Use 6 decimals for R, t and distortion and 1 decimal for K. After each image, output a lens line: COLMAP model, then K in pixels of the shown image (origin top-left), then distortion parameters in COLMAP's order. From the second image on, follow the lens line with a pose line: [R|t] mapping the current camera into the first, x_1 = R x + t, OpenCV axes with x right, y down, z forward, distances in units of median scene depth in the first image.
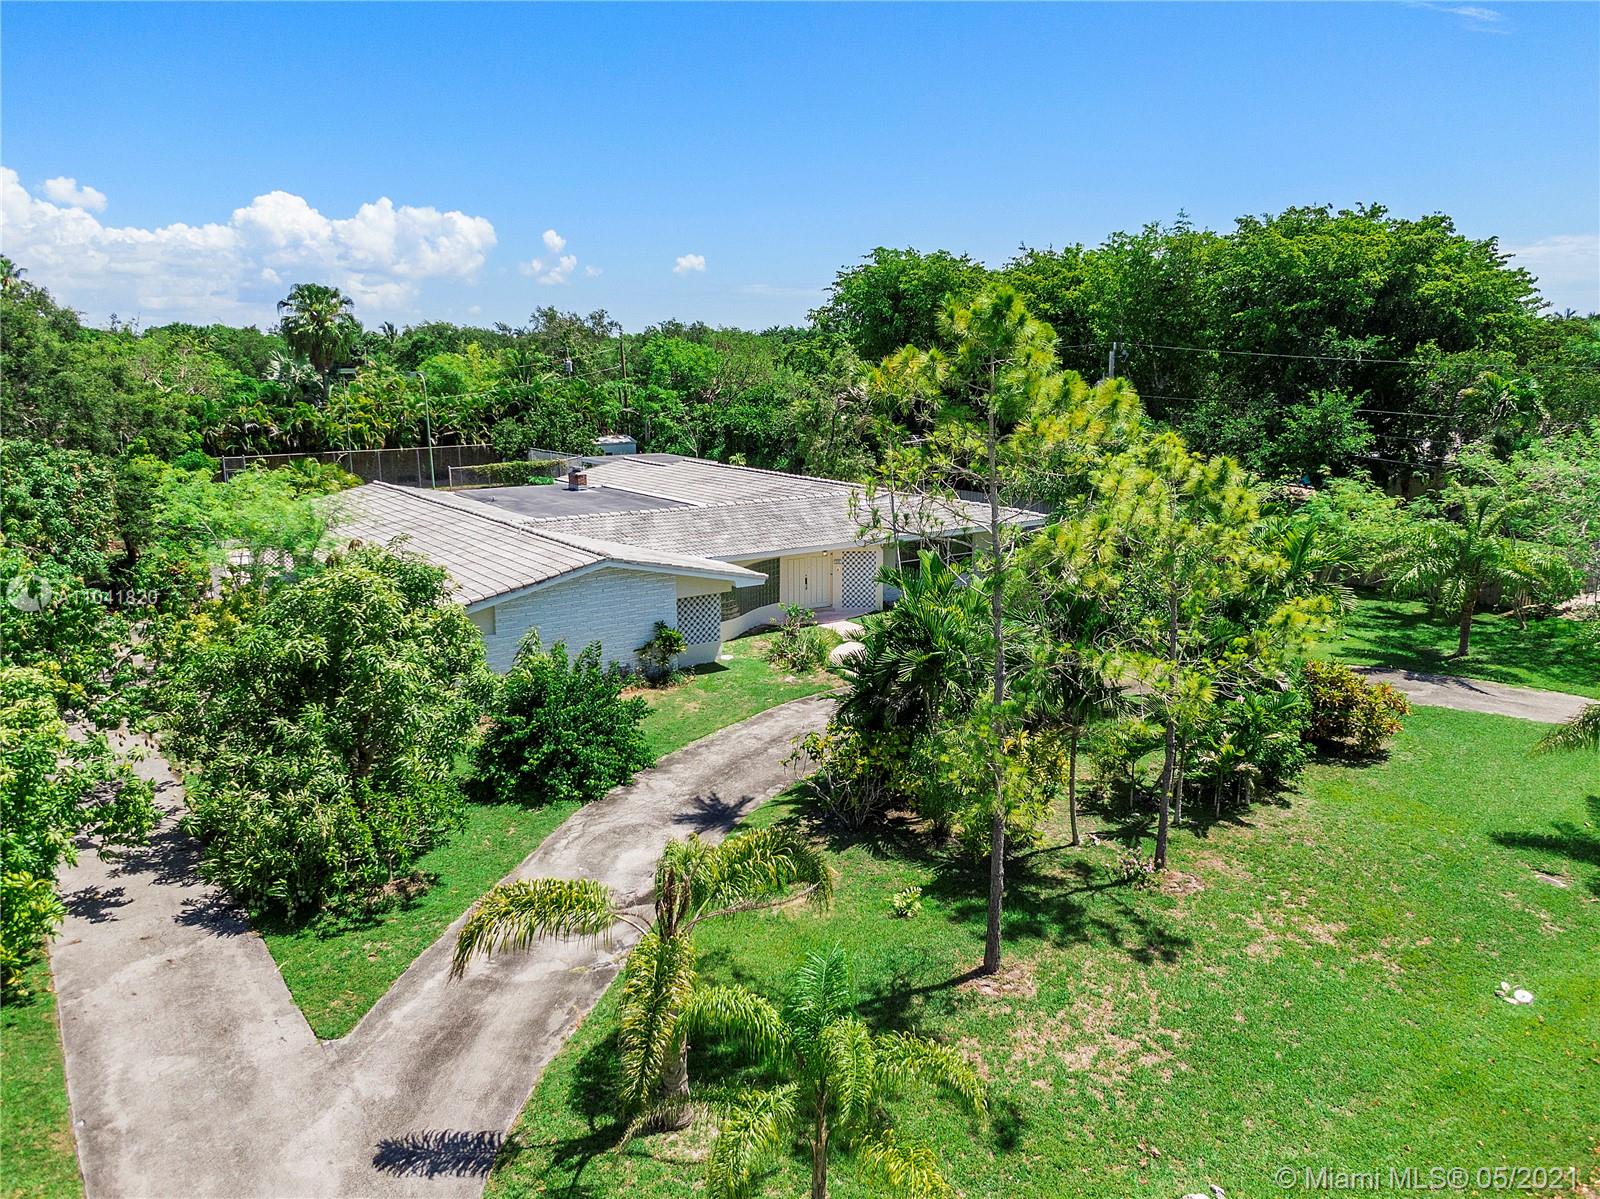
lens RADIAL K [[1140.4, 0, 804.4], [0, 1140.4, 599.8], [0, 0, 1]] dist [0.040385, -0.052204]
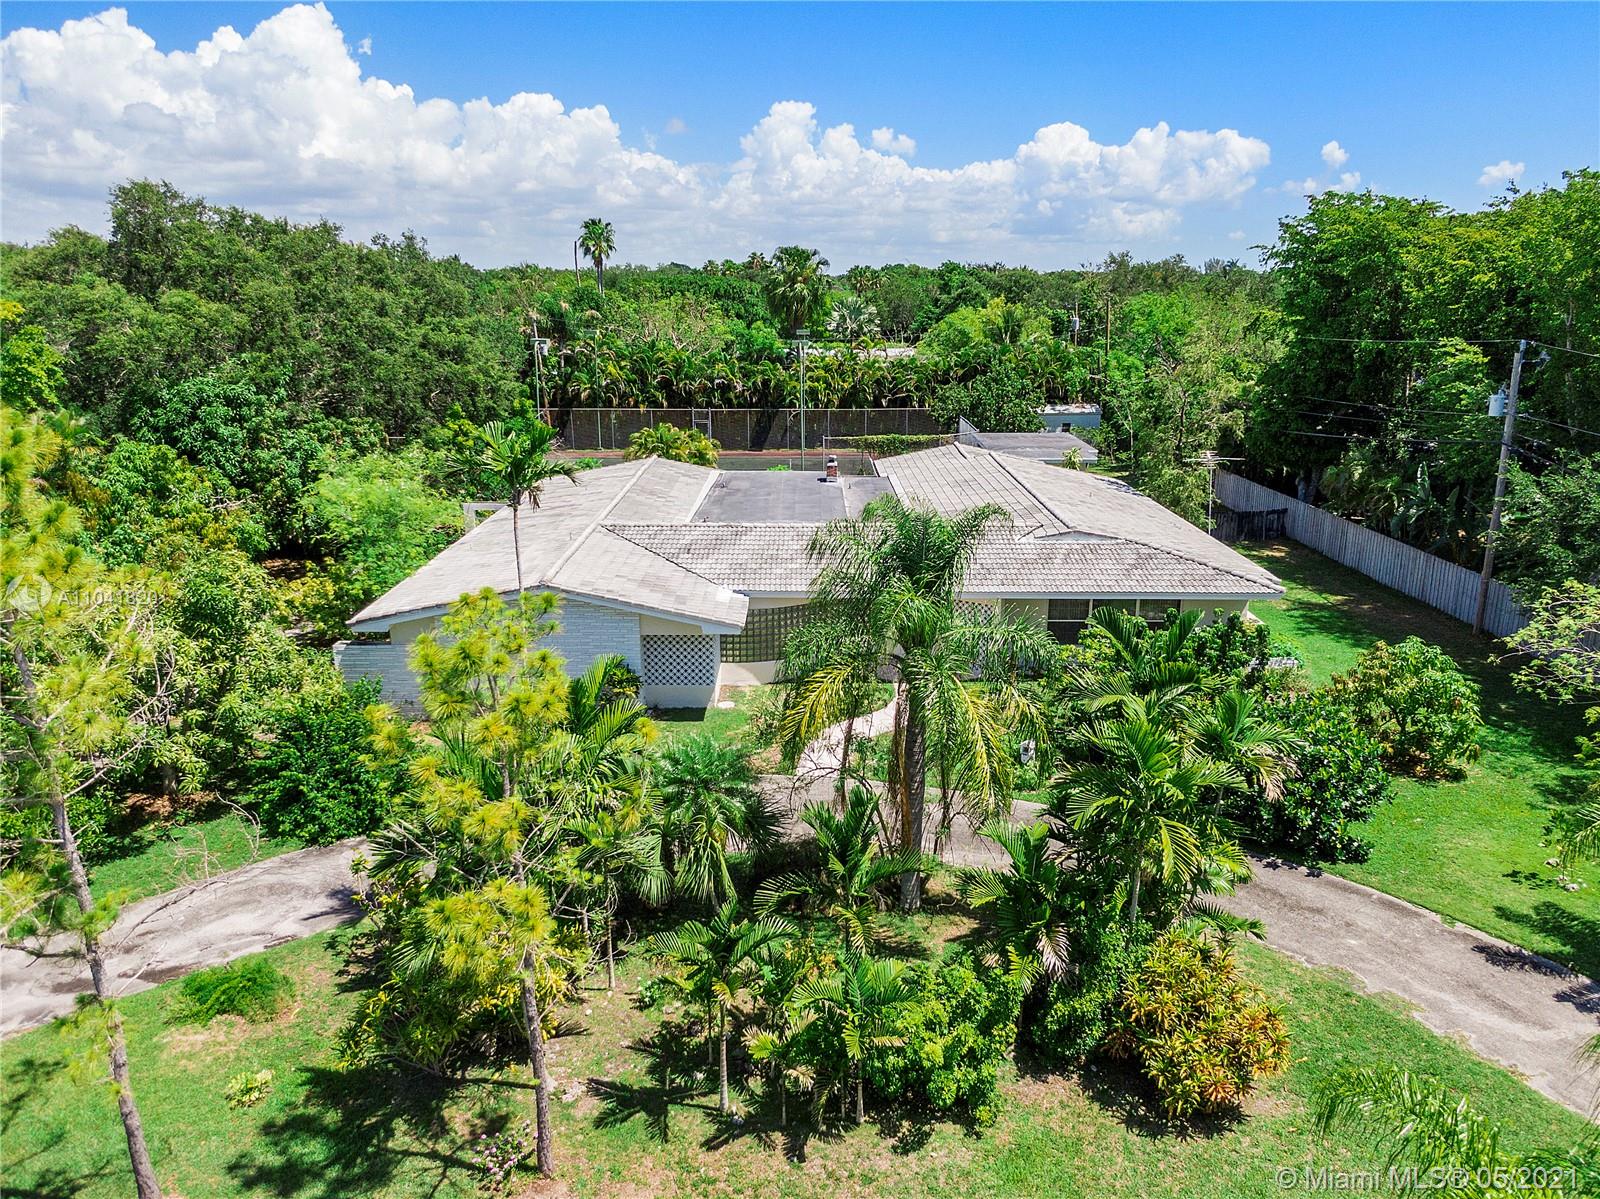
lens RADIAL K [[1140.4, 0, 801.3], [0, 1140.4, 594.0], [0, 0, 1]] dist [0.040385, -0.052204]
pose [[0.813830, 0.152353, -0.560775, 0.204863], [-0.121462, 0.988302, 0.092232, -0.055141], [0.568267, -0.006948, 0.822815, 0.127865]]
